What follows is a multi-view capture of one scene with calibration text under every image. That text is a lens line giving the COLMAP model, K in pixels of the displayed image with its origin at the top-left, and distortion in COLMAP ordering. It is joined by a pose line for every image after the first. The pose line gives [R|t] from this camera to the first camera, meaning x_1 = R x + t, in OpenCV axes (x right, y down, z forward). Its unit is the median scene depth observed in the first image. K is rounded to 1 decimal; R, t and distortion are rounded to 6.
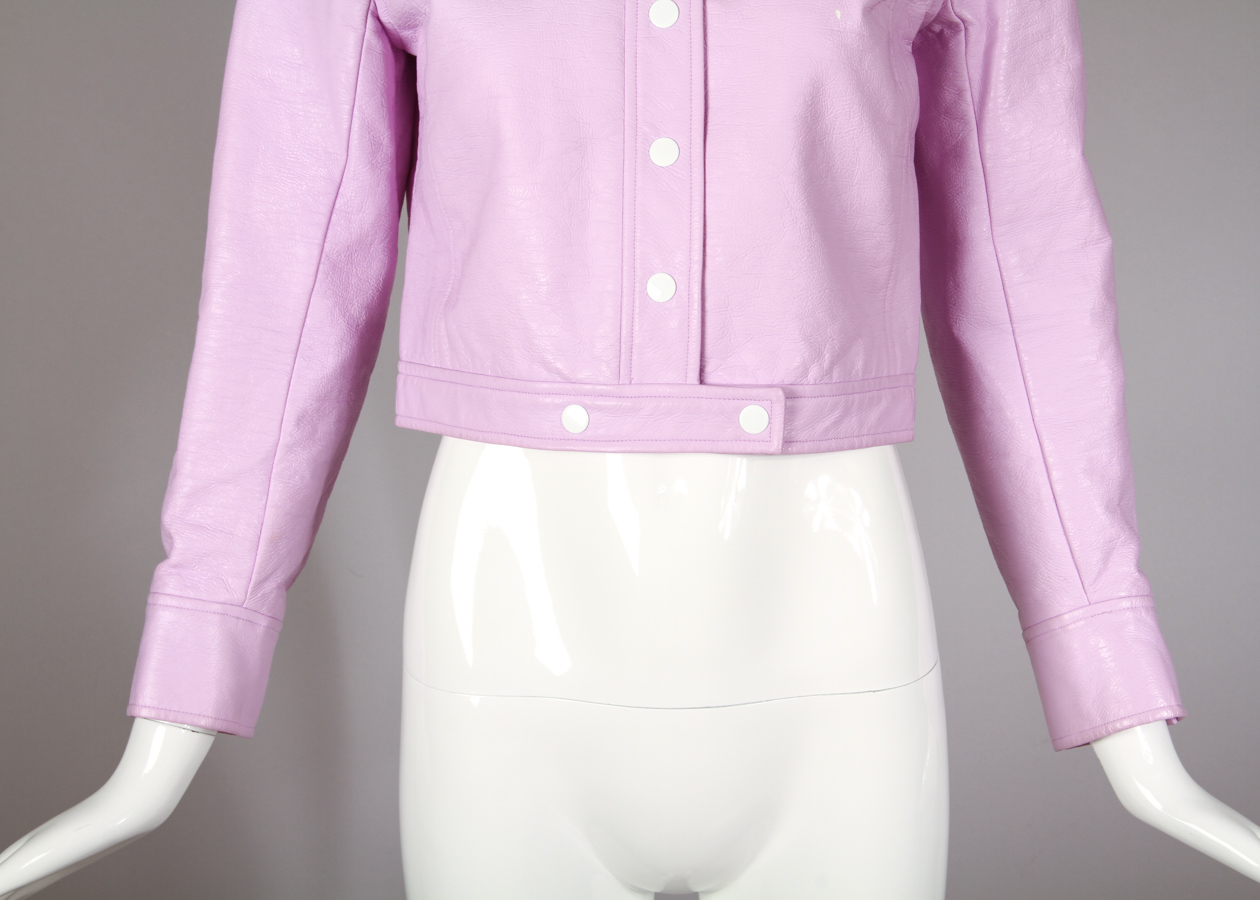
lens RADIAL K [[2653.0, 0, 636.0], [0, 2653.0, 455.0], [0, 0, 1]] dist [0.286086, 0.000000]
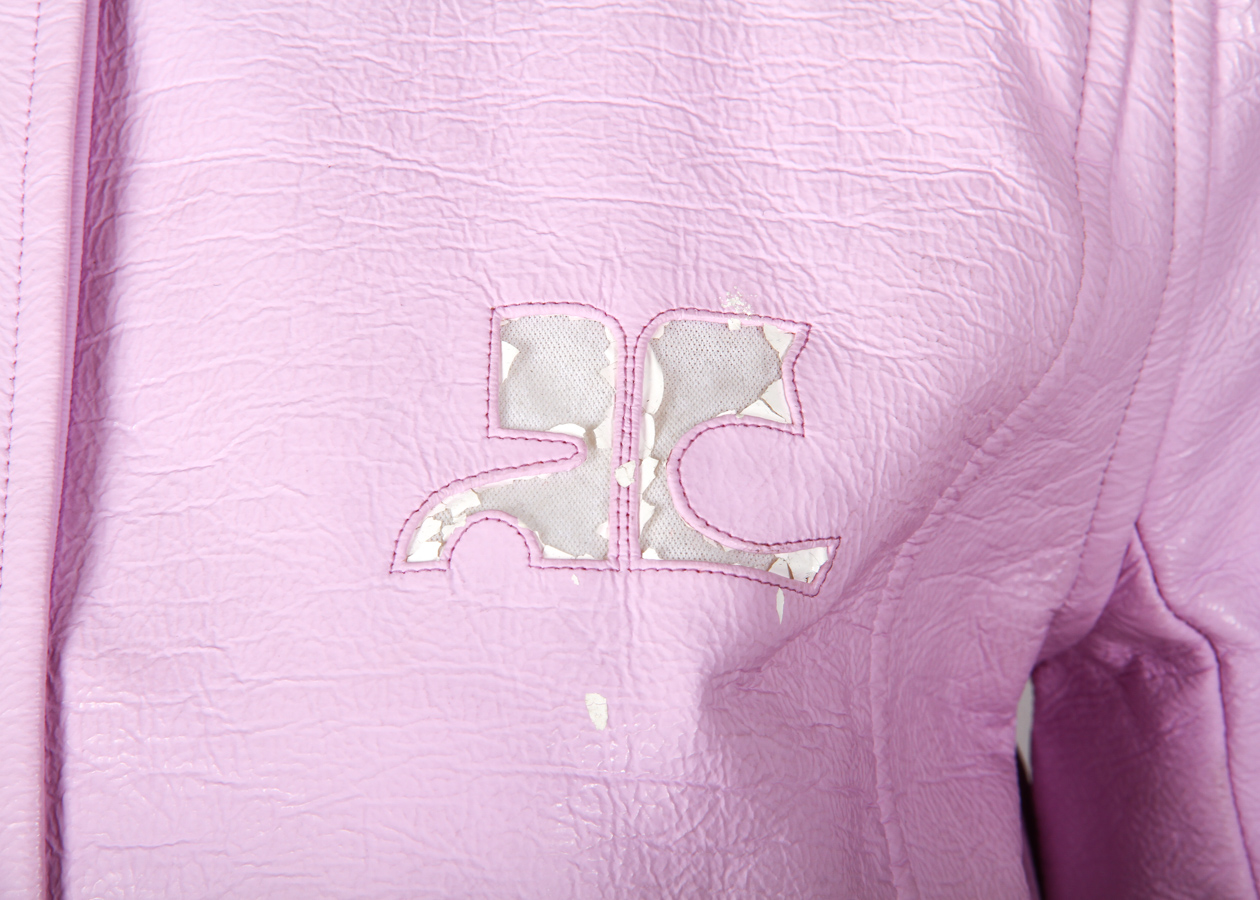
lens RADIAL K [[5785.5, 0, 631.6], [0, 5785.5, 444.1], [0, 0, 1]] dist [0.687646, 0.000000]
pose [[0.995579, -0.024414, -0.090700, 0.117304], [0.017595, 0.997011, -0.075235, -0.138635], [0.092266, 0.073306, 0.993032, 0.448837]]
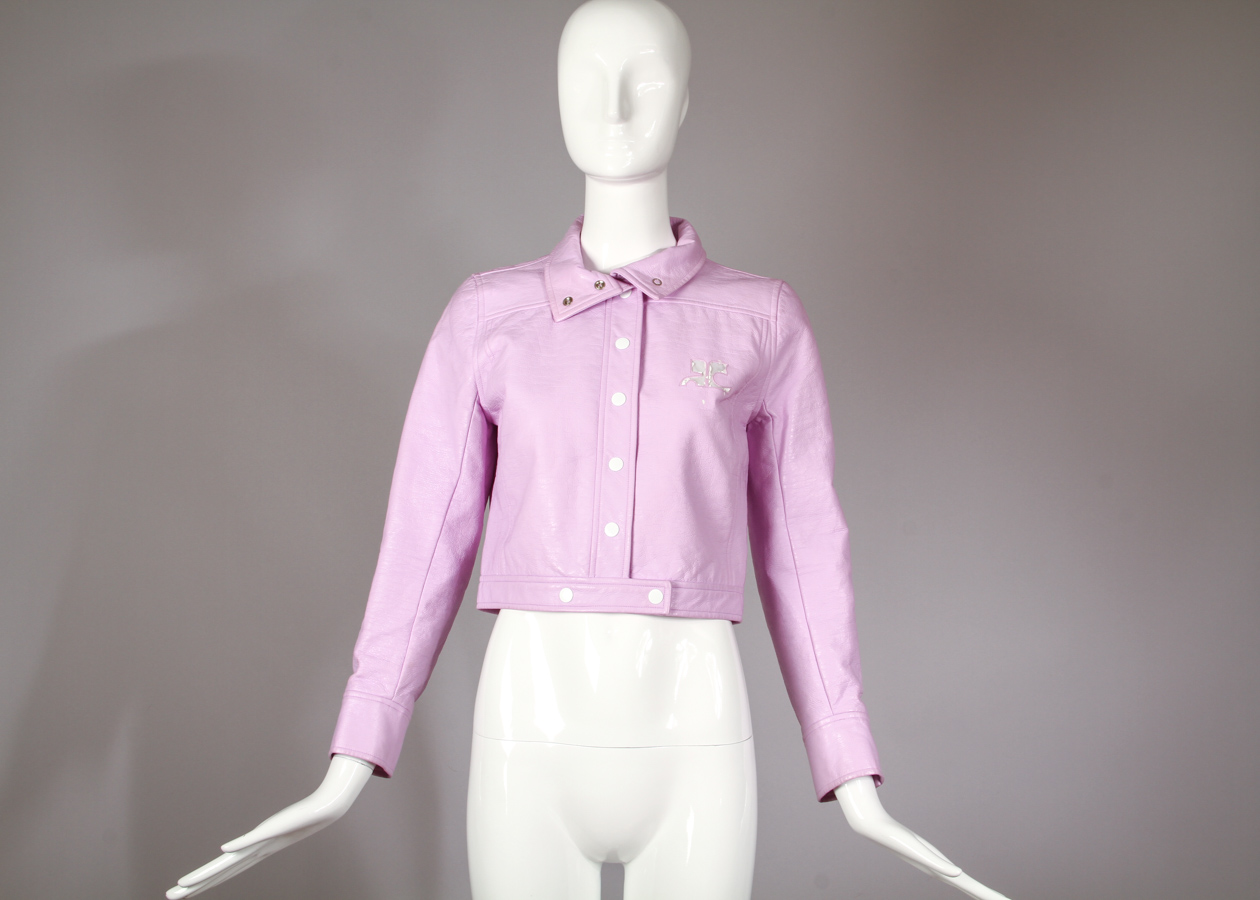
lens RADIAL K [[1962.6, 0, 624.9], [0, 1962.6, 446.7], [0, 0, 1]] dist [0.163548, 0.000000]
pose [[0.998930, 0.032718, -0.032691, 0.061036], [-0.039304, 0.973072, -0.227127, 0.196677], [0.024380, 0.228169, 0.973316, -0.421611]]
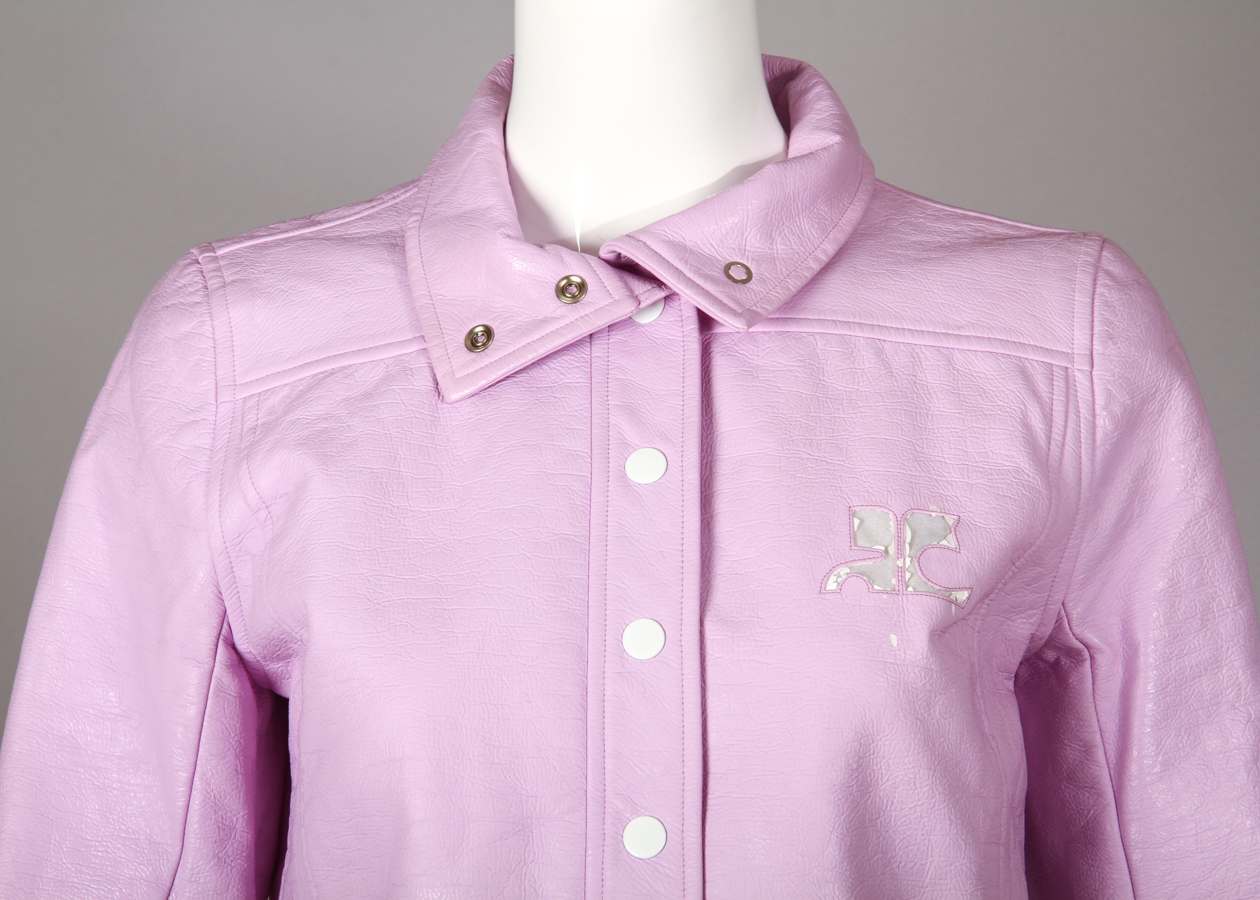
lens RADIAL K [[4941.6, 0, 633.8], [0, 4941.6, 456.3], [0, 0, 1]] dist [0.778528, 0.000000]
pose [[0.999826, -0.006587, -0.017461, 0.028615], [0.003306, 0.983357, -0.181656, 0.020622], [0.018367, 0.181567, 0.983207, -0.256943]]
